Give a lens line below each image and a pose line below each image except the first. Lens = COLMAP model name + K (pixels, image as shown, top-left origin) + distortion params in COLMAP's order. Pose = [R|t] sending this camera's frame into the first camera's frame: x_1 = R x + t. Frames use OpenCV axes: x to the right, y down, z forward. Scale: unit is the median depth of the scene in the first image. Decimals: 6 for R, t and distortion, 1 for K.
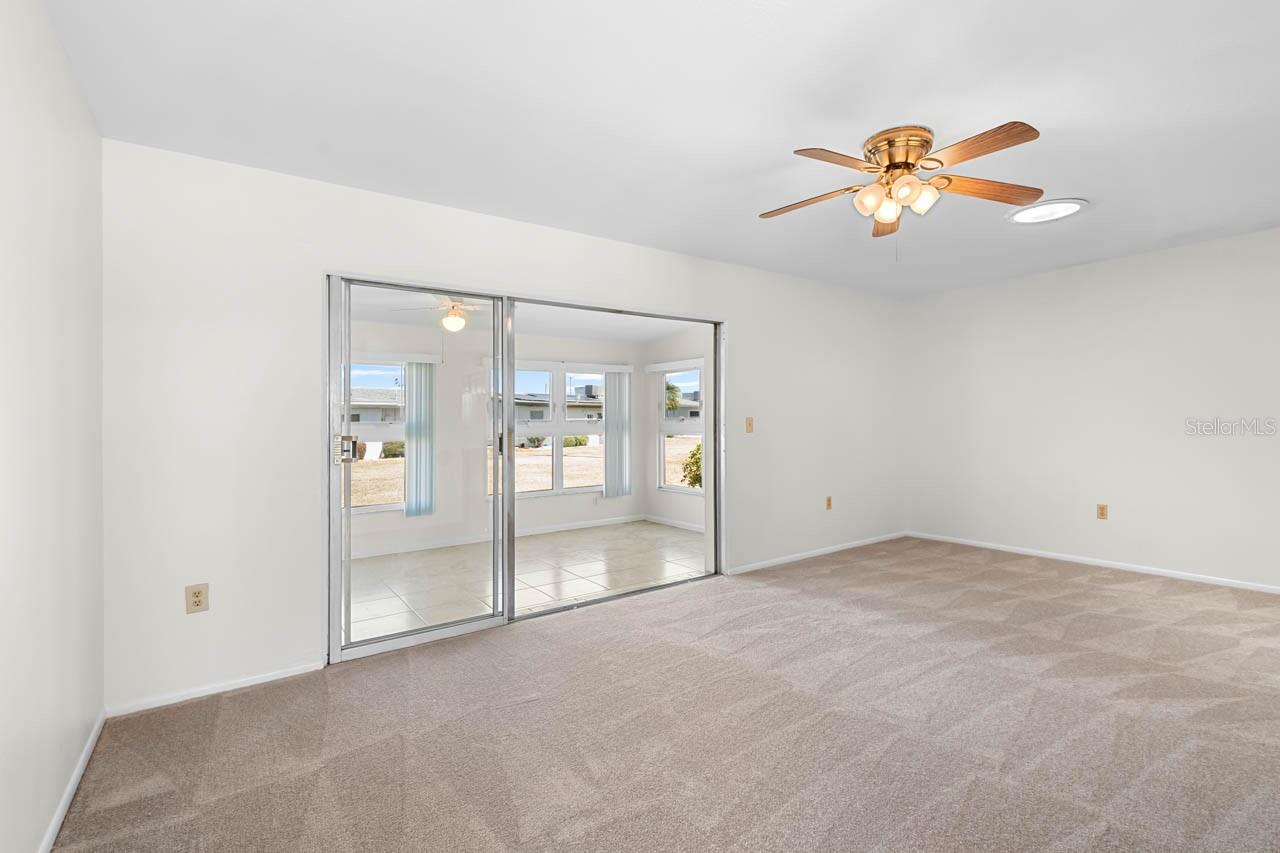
lens RADIAL K [[575.0, 0, 641.7], [0, 575.0, 420.1], [0, 0, 1]] dist [-0.000552, -0.000102]
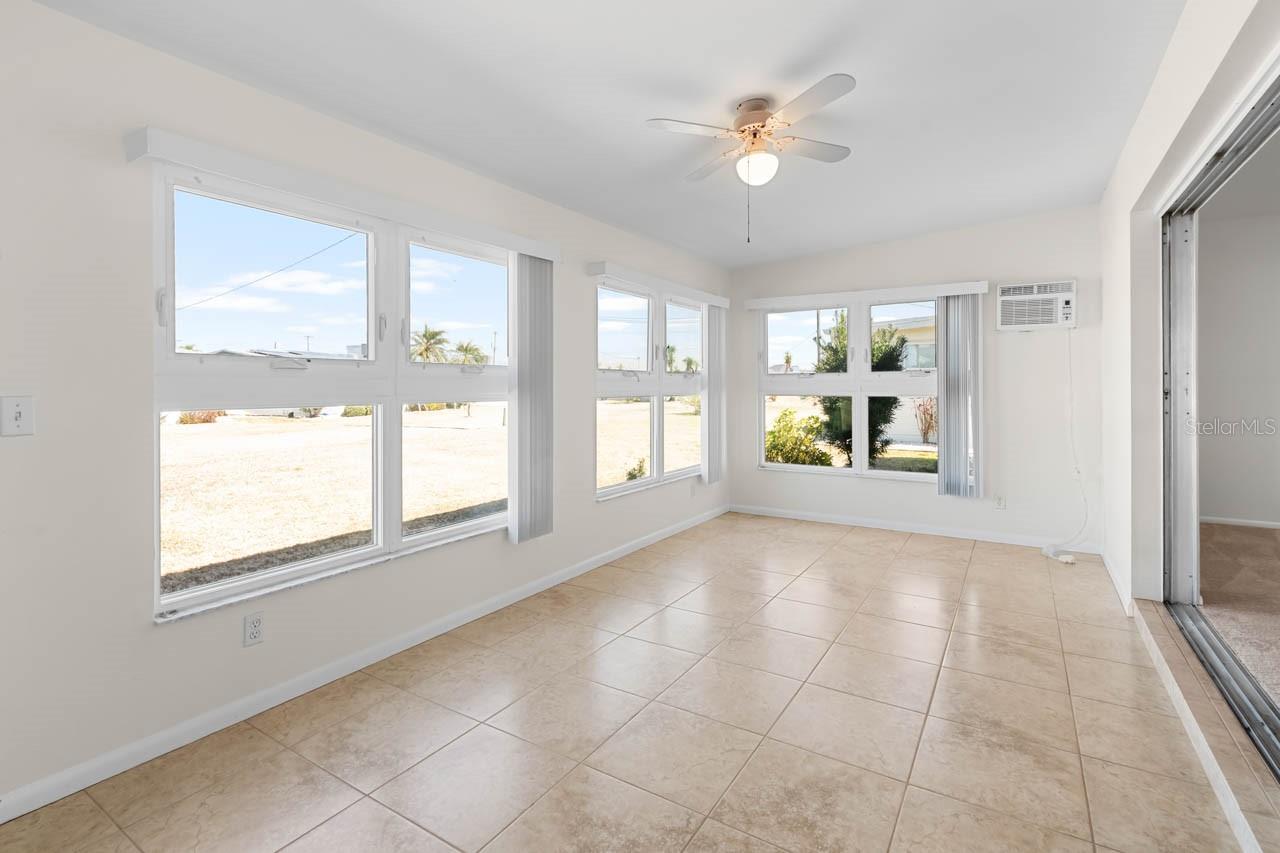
lens RADIAL K [[592.1, 0, 640.3], [0, 592.1, 387.7], [0, 0, 1]] dist [0.000480, -0.000098]
pose [[0.927339, 0.010344, 0.374080, -0.405370], [-0.010160, 0.999945, -0.002463, 0.020290], [-0.374085, -0.001517, 0.927393, 0.363992]]
